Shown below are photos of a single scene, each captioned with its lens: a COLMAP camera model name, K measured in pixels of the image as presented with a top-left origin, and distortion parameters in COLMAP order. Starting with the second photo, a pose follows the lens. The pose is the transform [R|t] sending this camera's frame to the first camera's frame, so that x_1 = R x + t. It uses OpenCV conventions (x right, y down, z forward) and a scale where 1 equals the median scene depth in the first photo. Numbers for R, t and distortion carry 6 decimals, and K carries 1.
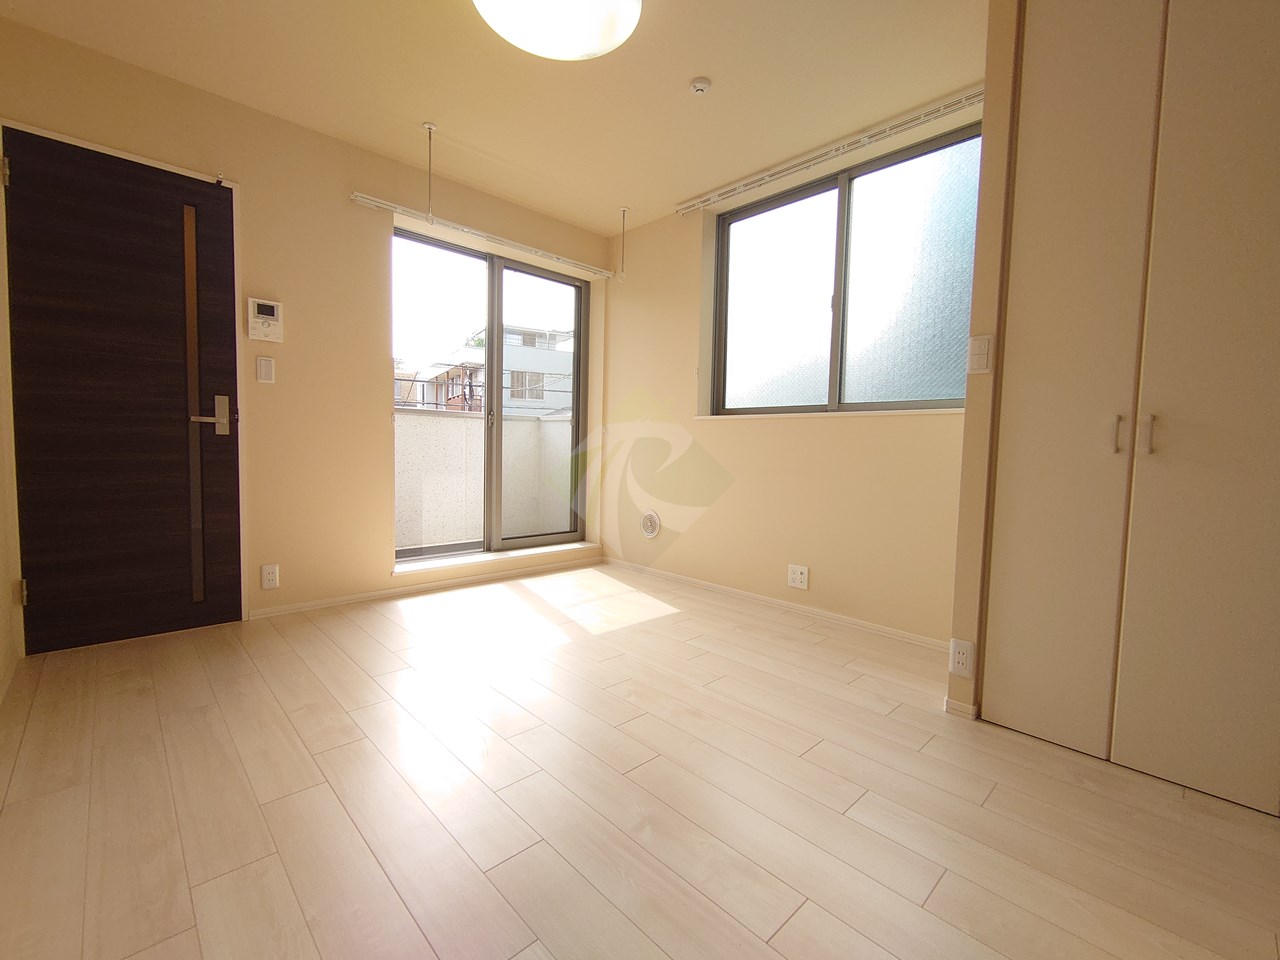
lens RADIAL K [[552.5, 0, 640.0], [0, 552.5, 480.0], [0, 0, 1]] dist [-0.003256, 0.000589]
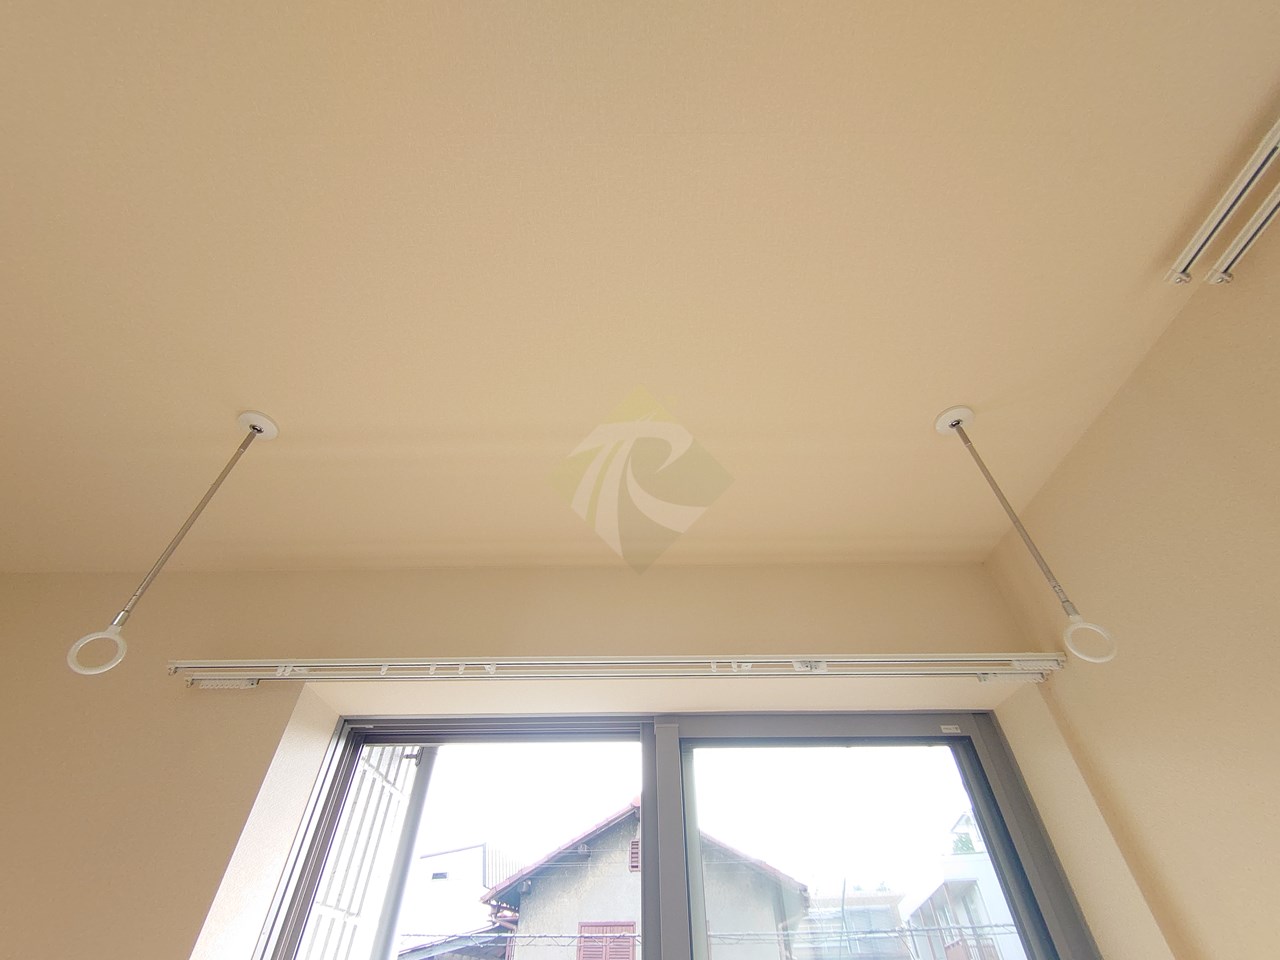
lens RADIAL K [[552.5, 0, 640.0], [0, 552.5, 480.0], [0, 0, 1]] dist [-0.003256, 0.000589]
pose [[0.710904, -0.501968, -0.492589, -0.020090], [-0.022523, 0.683798, -0.729323, -0.250996], [0.702928, 0.529573, 0.474809, 0.742815]]
